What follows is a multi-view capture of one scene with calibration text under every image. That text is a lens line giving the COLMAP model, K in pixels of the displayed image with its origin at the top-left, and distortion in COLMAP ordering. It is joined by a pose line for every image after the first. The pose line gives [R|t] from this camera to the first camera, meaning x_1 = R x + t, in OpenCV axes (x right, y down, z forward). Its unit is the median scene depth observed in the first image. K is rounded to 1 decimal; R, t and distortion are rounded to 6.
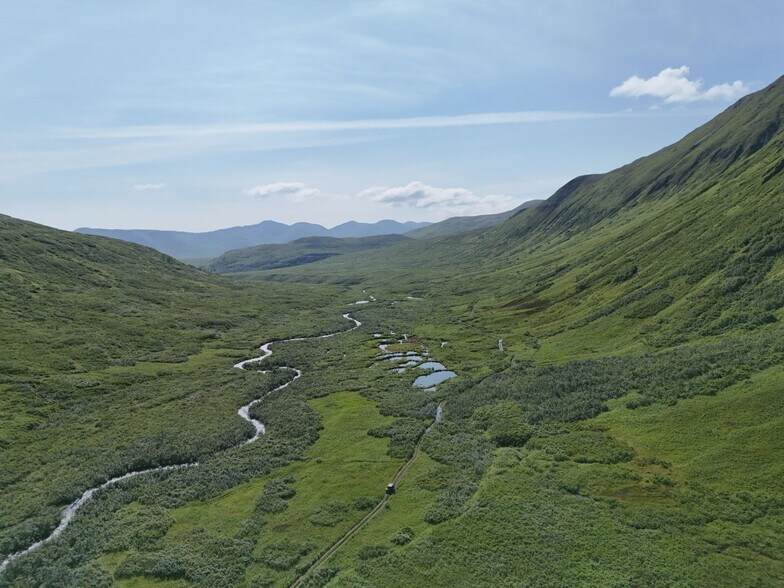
lens RADIAL K [[580.4, 0, 396.9], [0, 580.4, 294.9], [0, 0, 1]] dist [0.074360, -0.060776]
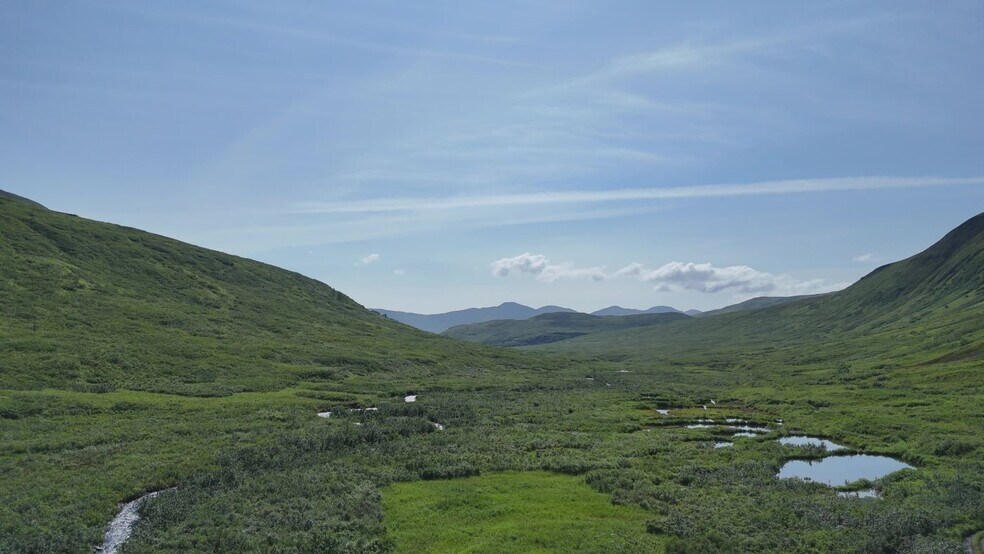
lens RADIAL K [[730.0, 0, 486.9], [0, 730.0, 273.7], [0, 0, 1]] dist [0.075045, -0.071094]
pose [[0.968418, 0.017535, -0.248716, -0.010628], [-0.060598, 0.984167, -0.166561, 0.057425], [0.241857, 0.176372, 0.954148, 0.273416]]
